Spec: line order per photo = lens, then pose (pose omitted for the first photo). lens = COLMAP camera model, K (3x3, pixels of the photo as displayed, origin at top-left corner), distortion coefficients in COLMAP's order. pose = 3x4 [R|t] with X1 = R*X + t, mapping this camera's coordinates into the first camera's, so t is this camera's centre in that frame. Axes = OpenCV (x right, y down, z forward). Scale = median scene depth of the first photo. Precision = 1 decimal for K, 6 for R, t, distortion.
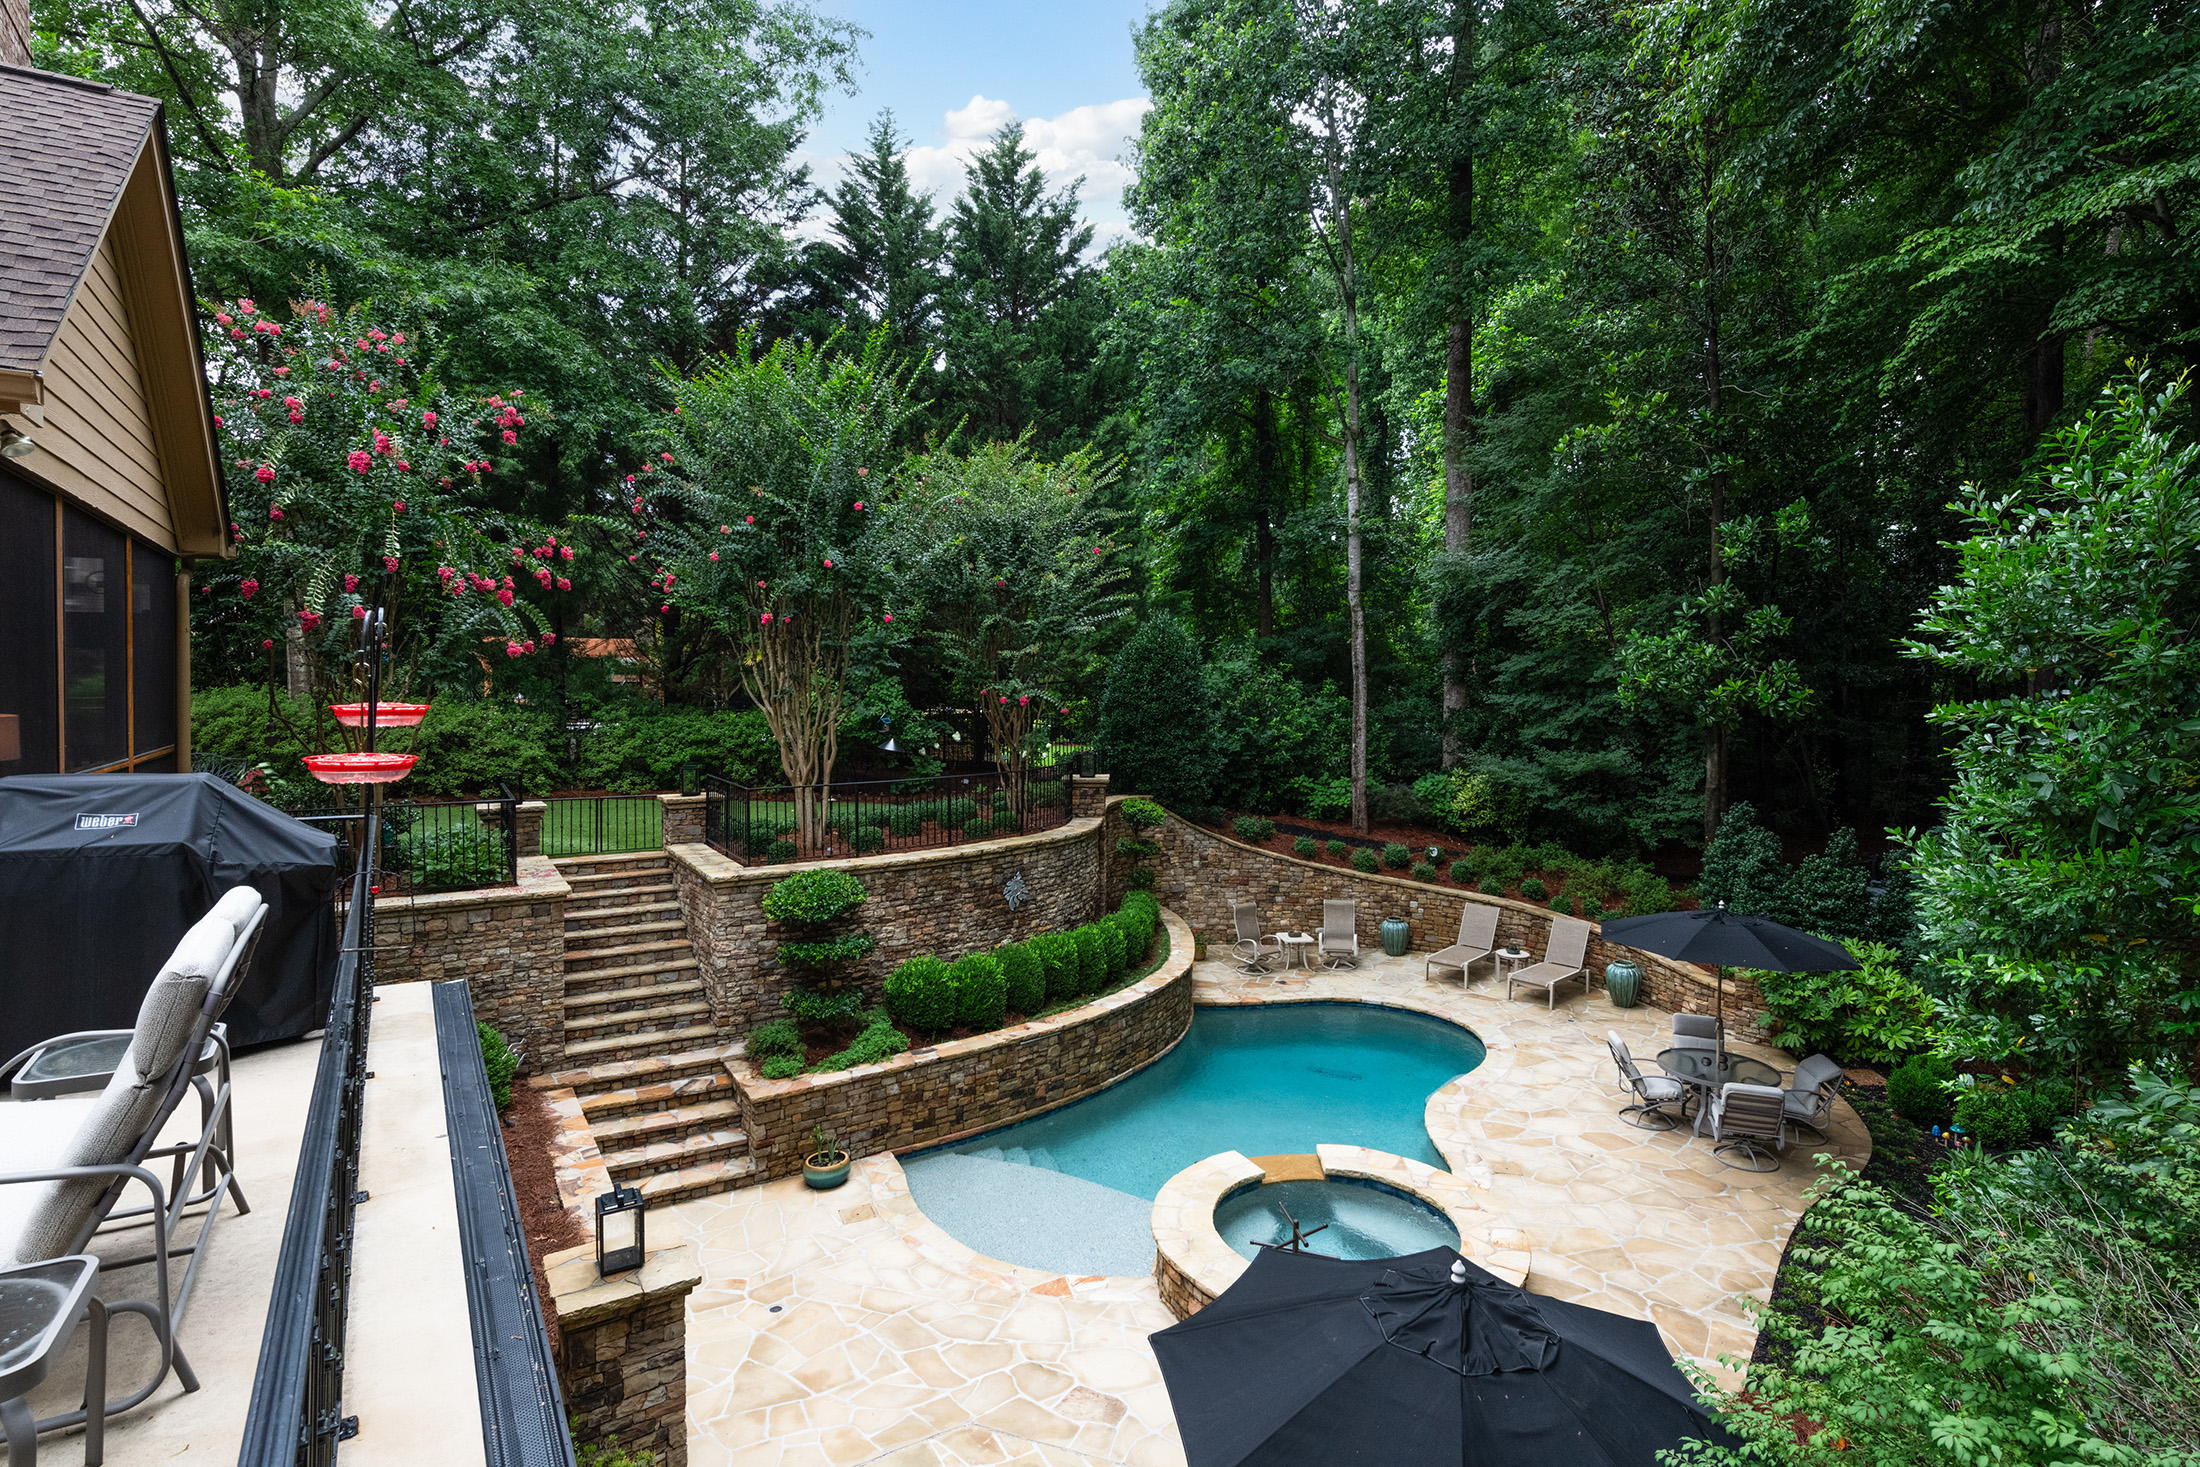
lens RADIAL K [[1110.8, 0, 1093.2], [0, 1110.8, 724.3], [0, 0, 1]] dist [0.017339, -0.003242]
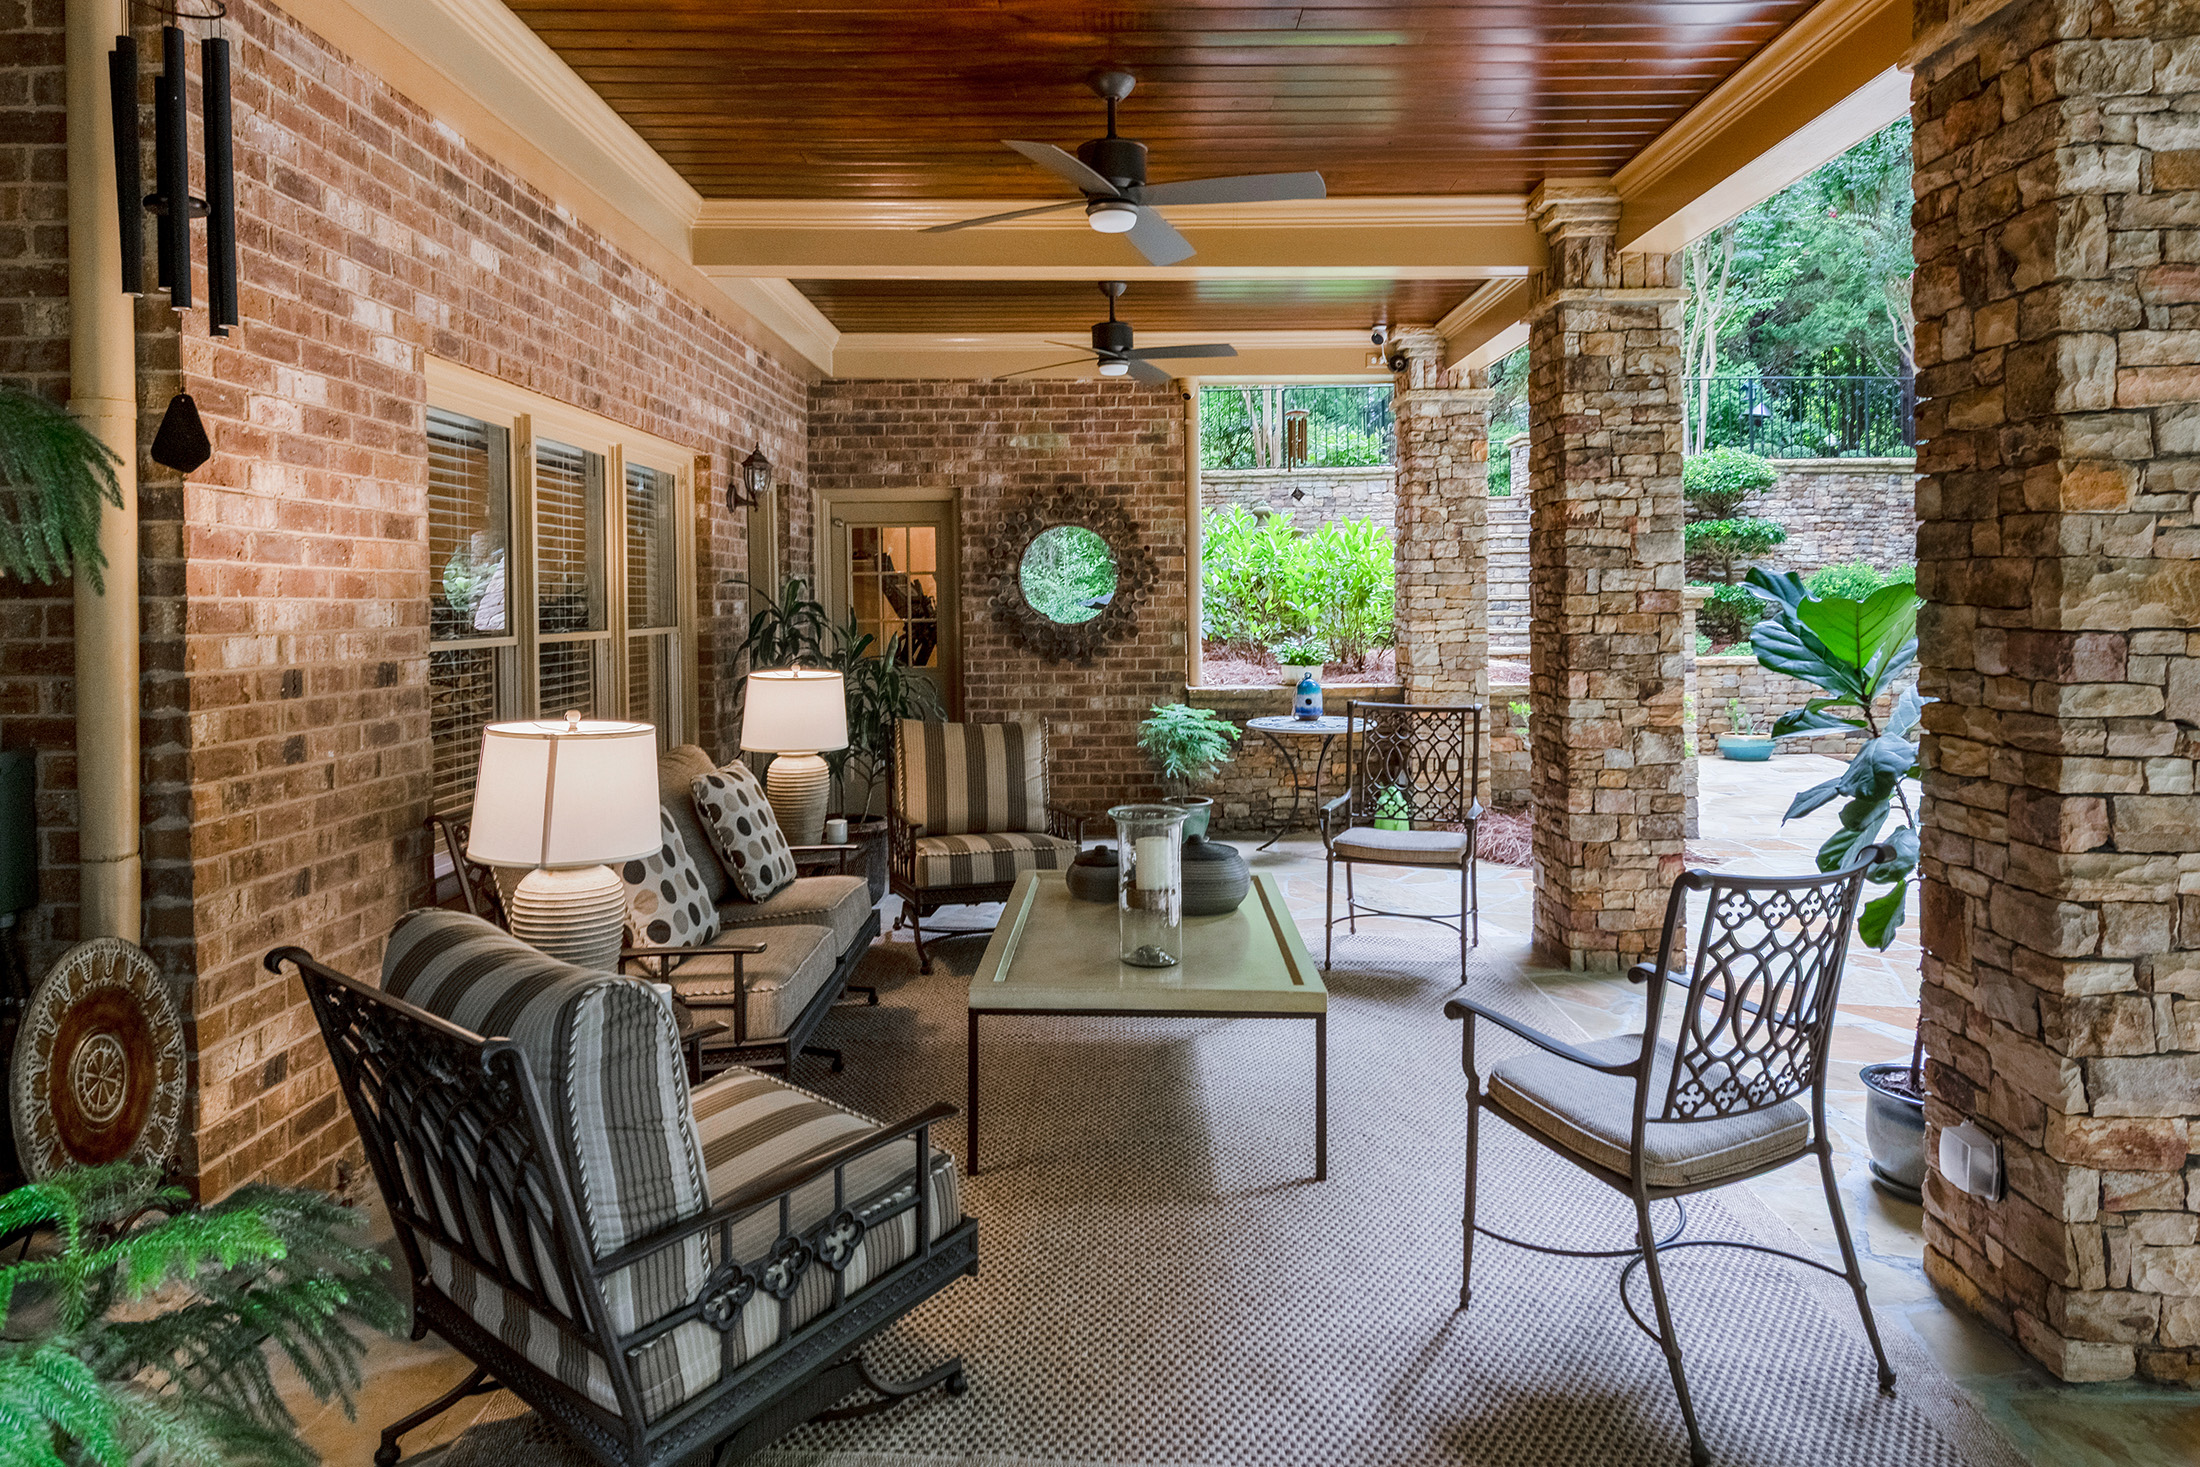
lens RADIAL K [[1342.1, 0, 1061.2], [0, 1342.1, 627.1], [0, 0, 1]] dist [0.001401, 0.000404]
pose [[0.832802, 0.000809, -0.553570, -0.075800], [0.000136, 0.999999, 0.001666, 0.228727], [0.553570, -0.001462, 0.832801, -0.156146]]
